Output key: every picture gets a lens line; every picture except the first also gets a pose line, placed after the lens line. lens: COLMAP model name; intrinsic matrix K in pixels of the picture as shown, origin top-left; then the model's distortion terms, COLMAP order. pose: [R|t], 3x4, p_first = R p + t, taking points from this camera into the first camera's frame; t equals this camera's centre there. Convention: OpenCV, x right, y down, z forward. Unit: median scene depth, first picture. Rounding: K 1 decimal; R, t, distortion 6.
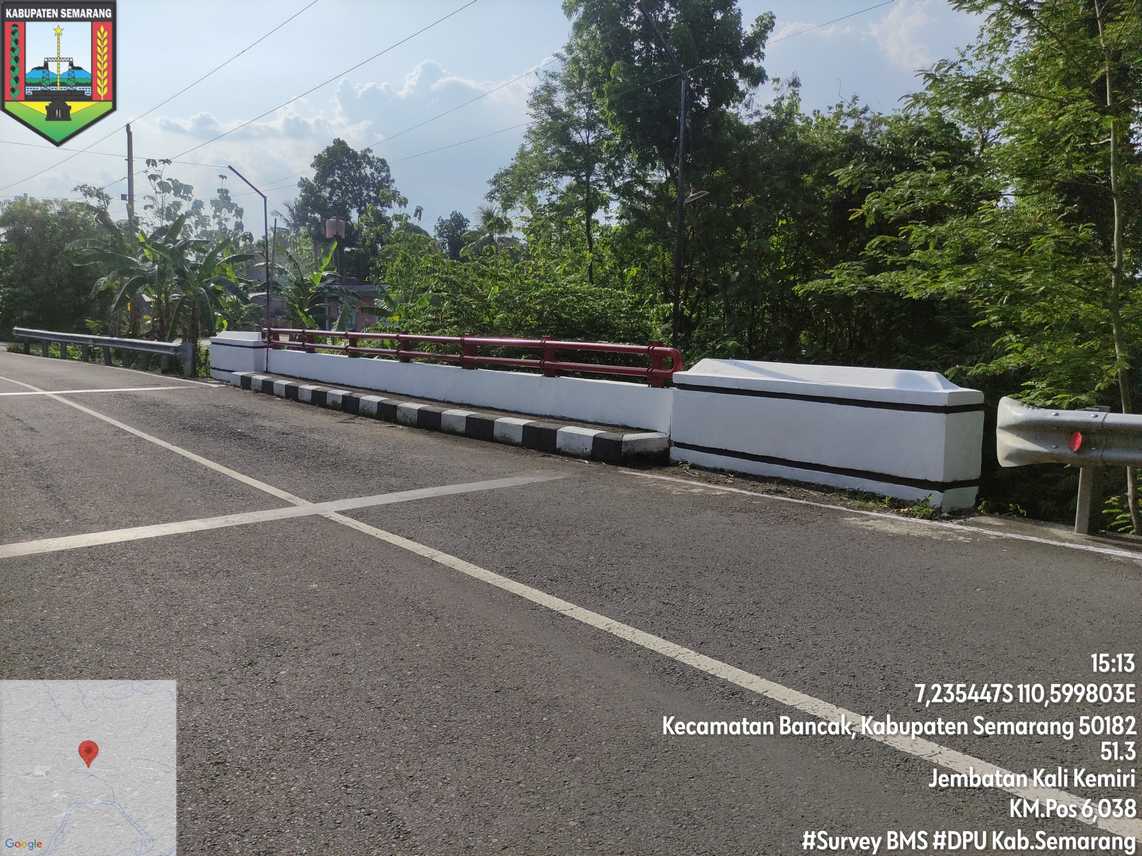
lens RADIAL K [[851.2, 0, 569.6], [0, 851.2, 428.5], [0, 0, 1]] dist [0.049978, -0.045999]
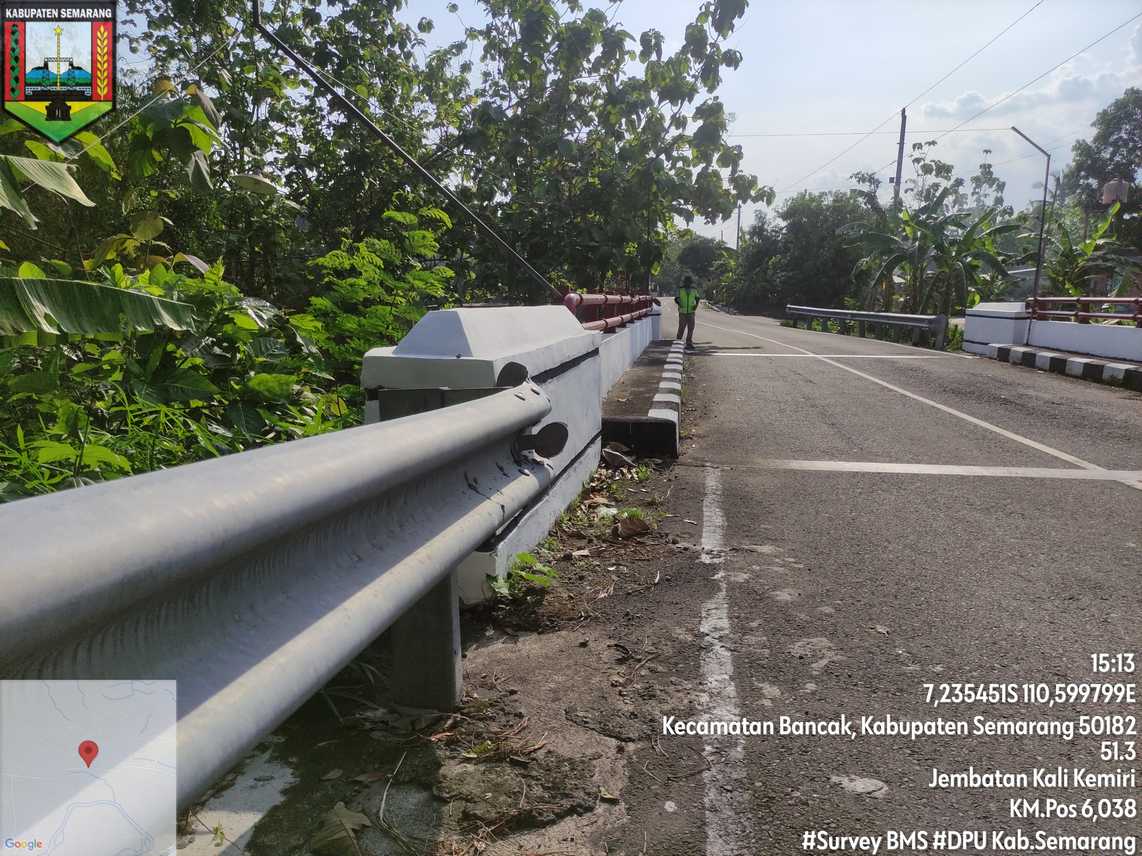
lens RADIAL K [[851.2, 0, 570.2], [0, 851.2, 430.6], [0, 0, 1]] dist [0.049978, -0.045999]
pose [[0.692267, 0.104544, -0.714029, -0.010083], [-0.089641, 0.994245, 0.058662, 0.008726], [0.716052, 0.023396, 0.697655, -0.004073]]
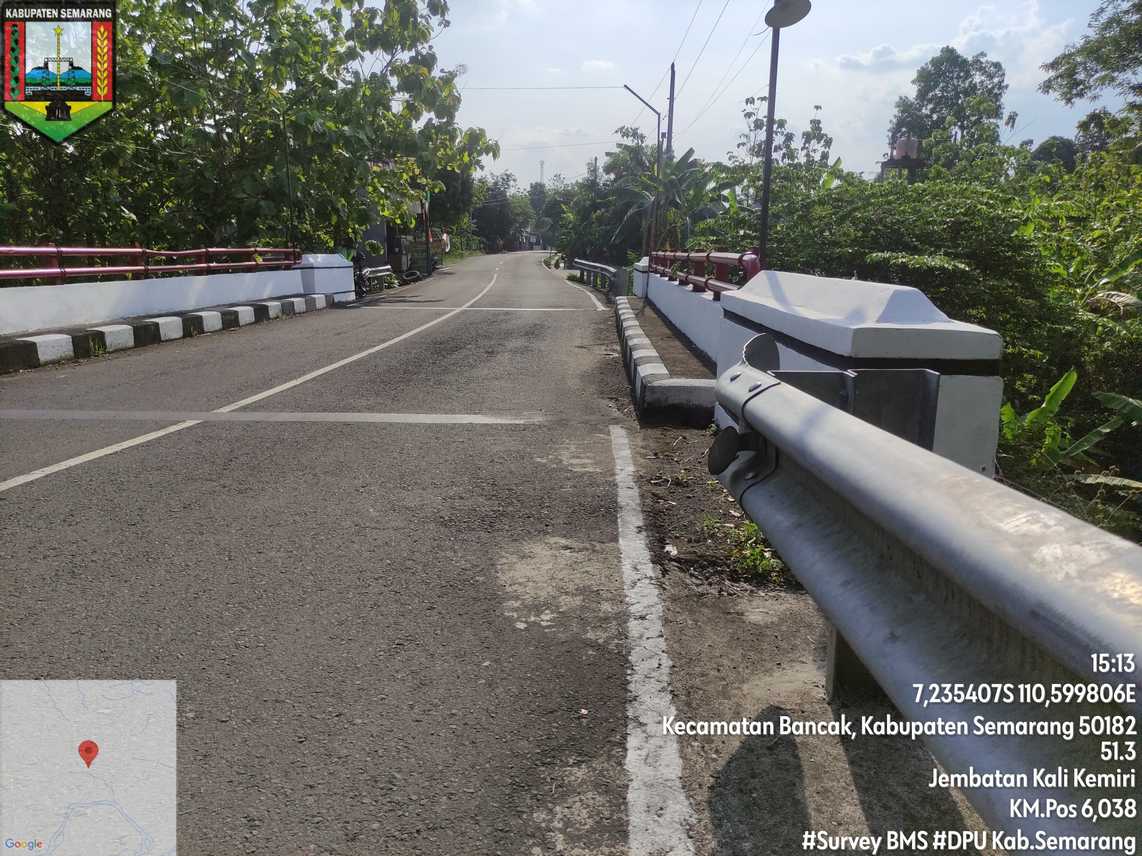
lens RADIAL K [[851.2, 0, 573.8], [0, 851.2, 428.0], [0, 0, 1]] dist [0.049978, -0.045999]
pose [[0.759320, 0.122178, -0.639144, 0.125507], [-0.076207, 0.992153, 0.099123, -0.004340], [0.646239, -0.026559, 0.762673, 0.109465]]
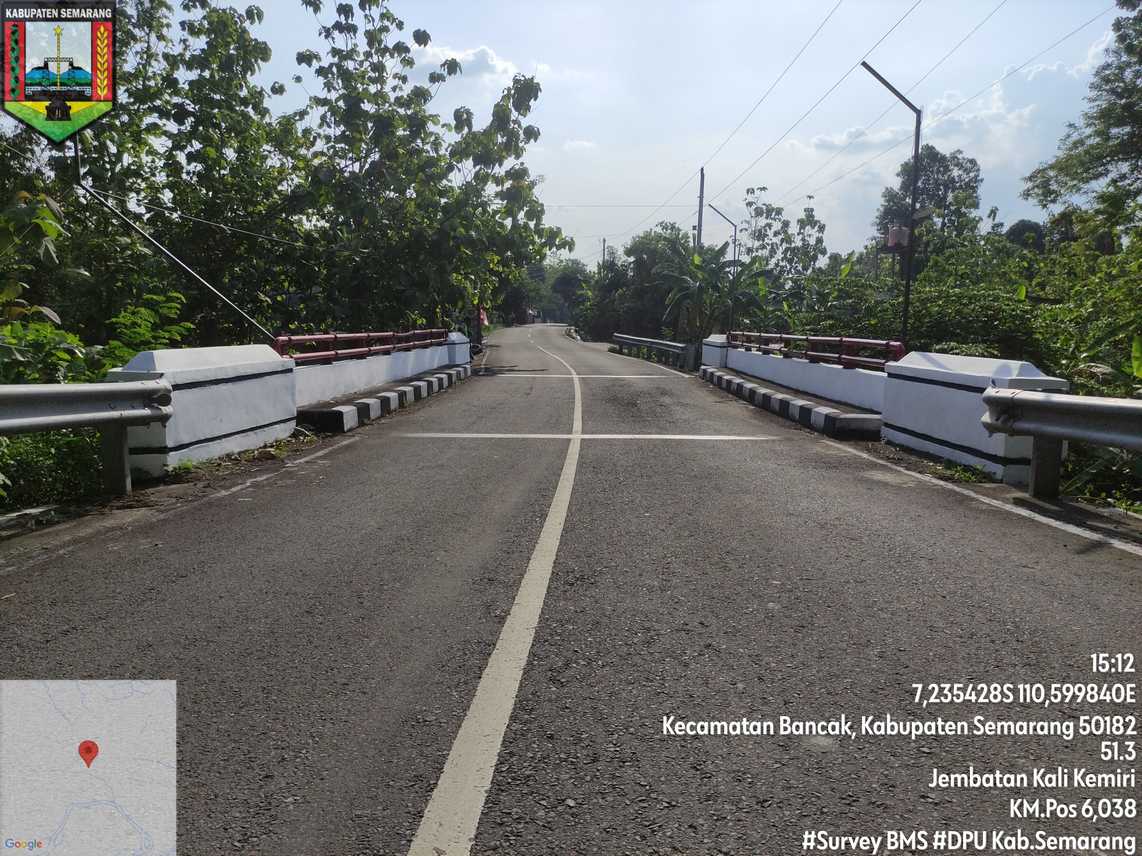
lens RADIAL K [[851.2, 0, 571.9], [0, 851.2, 429.2], [0, 0, 1]] dist [0.049978, -0.045999]
pose [[0.771905, 0.070681, -0.631796, 0.144288], [-0.076009, 0.996932, 0.018665, 0.009893], [0.631177, 0.033615, 0.774910, -0.051640]]
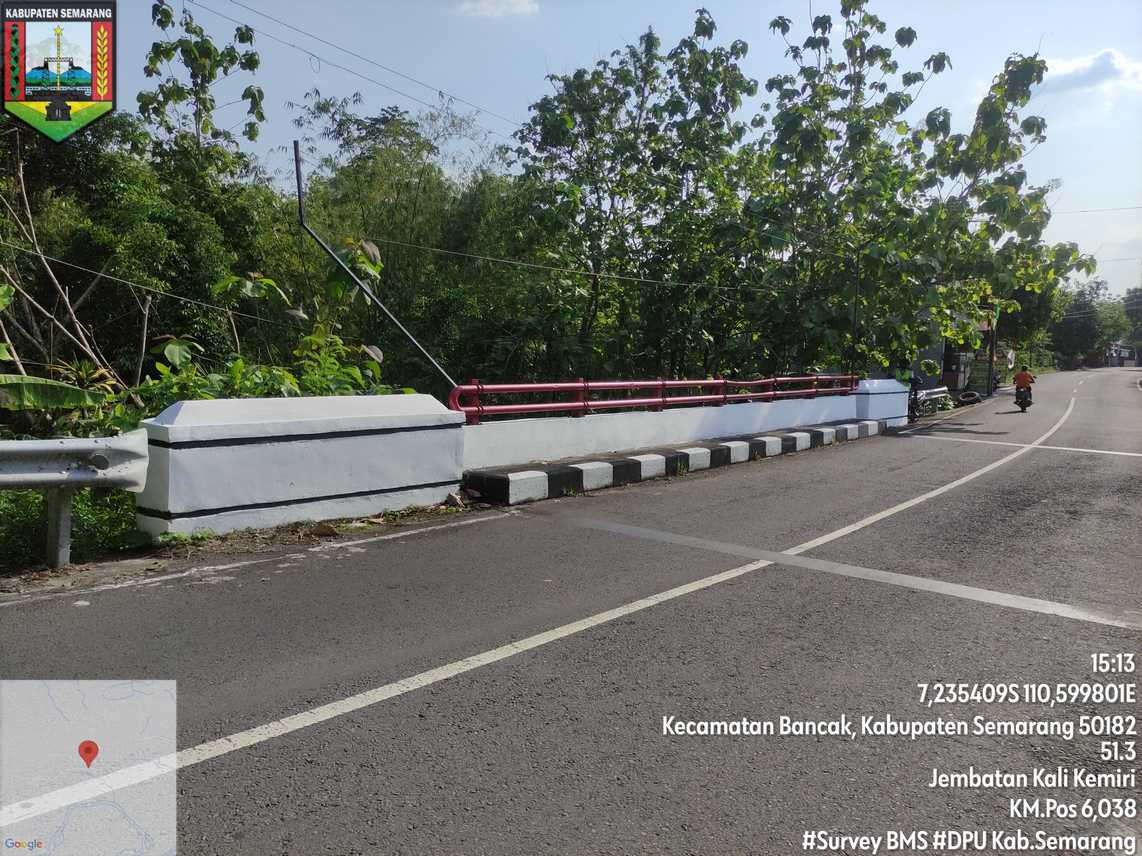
lens RADIAL K [[851.2, 0, 565.4], [0, 851.2, 426.6], [0, 0, 1]] dist [0.049978, -0.045999]
pose [[0.241020, 0.081282, -0.967110, 0.127948], [-0.145849, 0.988204, 0.046707, -0.015623], [0.959498, 0.129795, 0.250032, 0.096433]]
